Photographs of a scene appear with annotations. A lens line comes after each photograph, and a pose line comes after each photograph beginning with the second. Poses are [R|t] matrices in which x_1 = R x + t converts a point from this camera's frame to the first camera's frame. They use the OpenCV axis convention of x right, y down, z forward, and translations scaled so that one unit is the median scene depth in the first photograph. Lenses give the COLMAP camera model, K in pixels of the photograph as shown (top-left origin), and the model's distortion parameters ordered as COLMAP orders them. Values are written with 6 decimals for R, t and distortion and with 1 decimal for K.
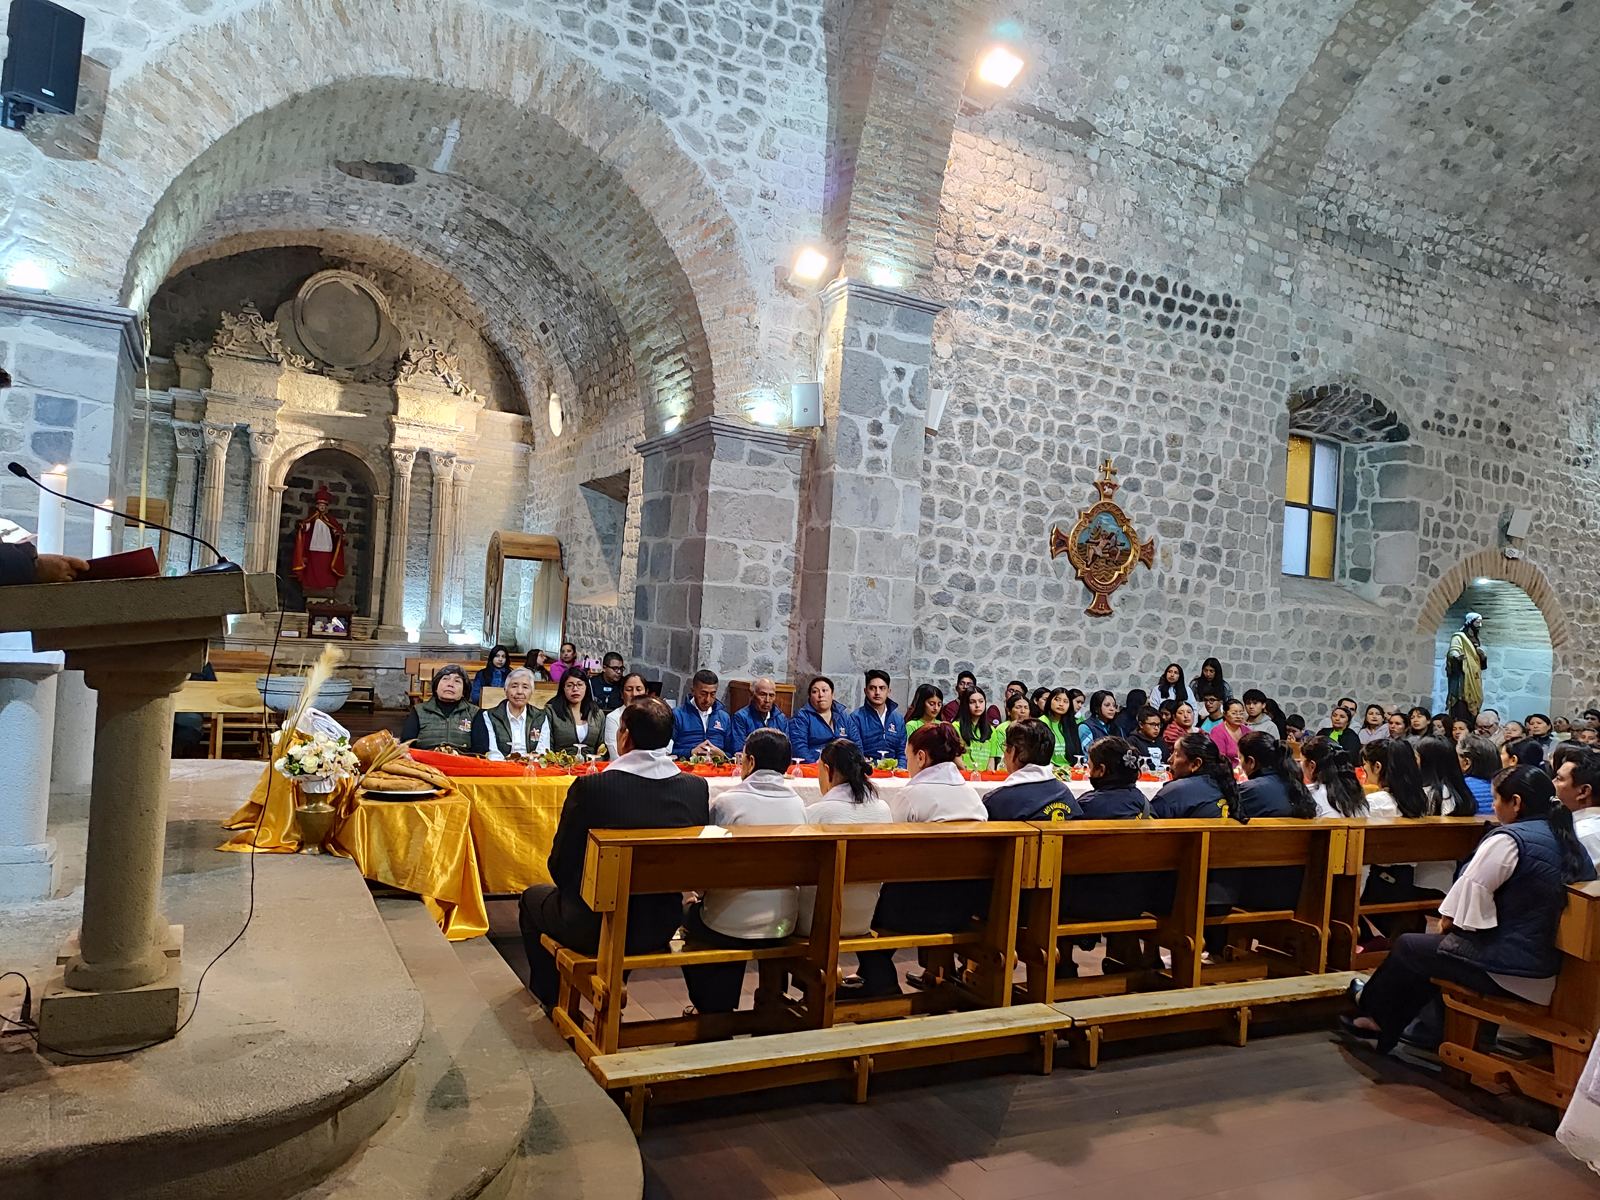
lens RADIAL K [[1130.0, 0, 798.9], [0, 1130.0, 601.3], [0, 0, 1]] dist [0.021166, -0.007823]
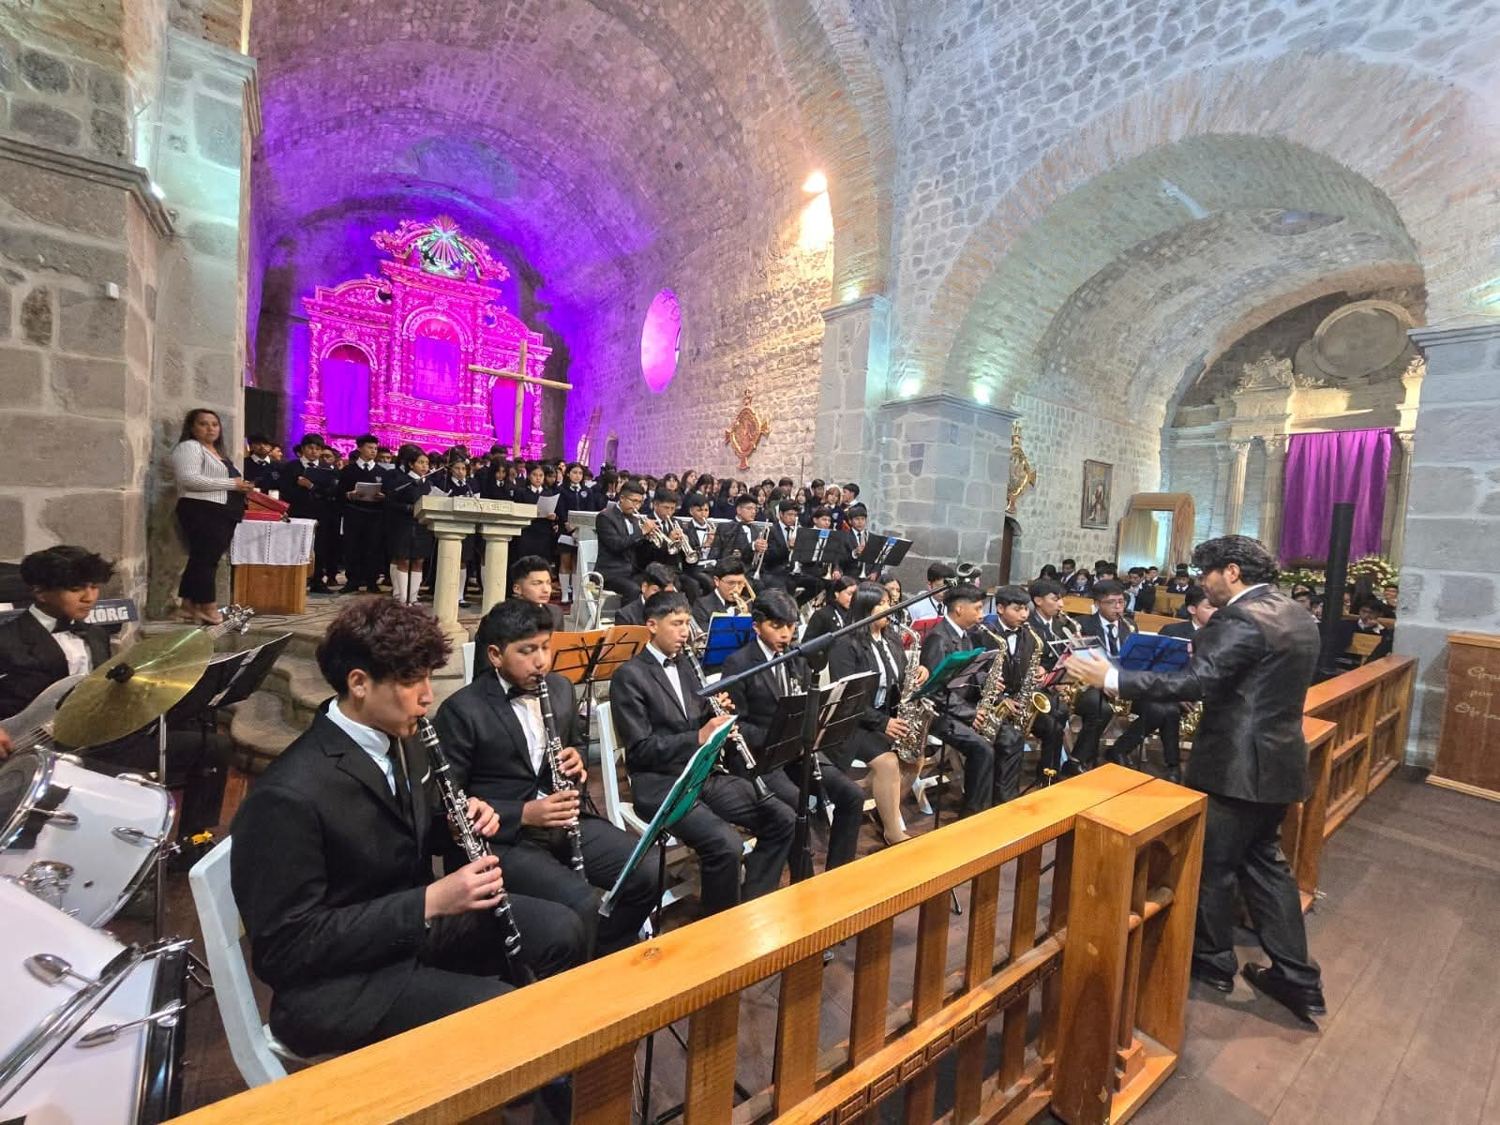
lens RADIAL K [[600.4, 0, 740.8], [0, 600.4, 547.0], [0, 0, 1]] dist [-0.003764, 0.000059]
pose [[0.142048, -0.012328, -0.989783, 0.178029], [-0.026359, 0.999521, -0.016232, 0.017059], [0.989509, 0.028396, 0.141655, 0.237277]]
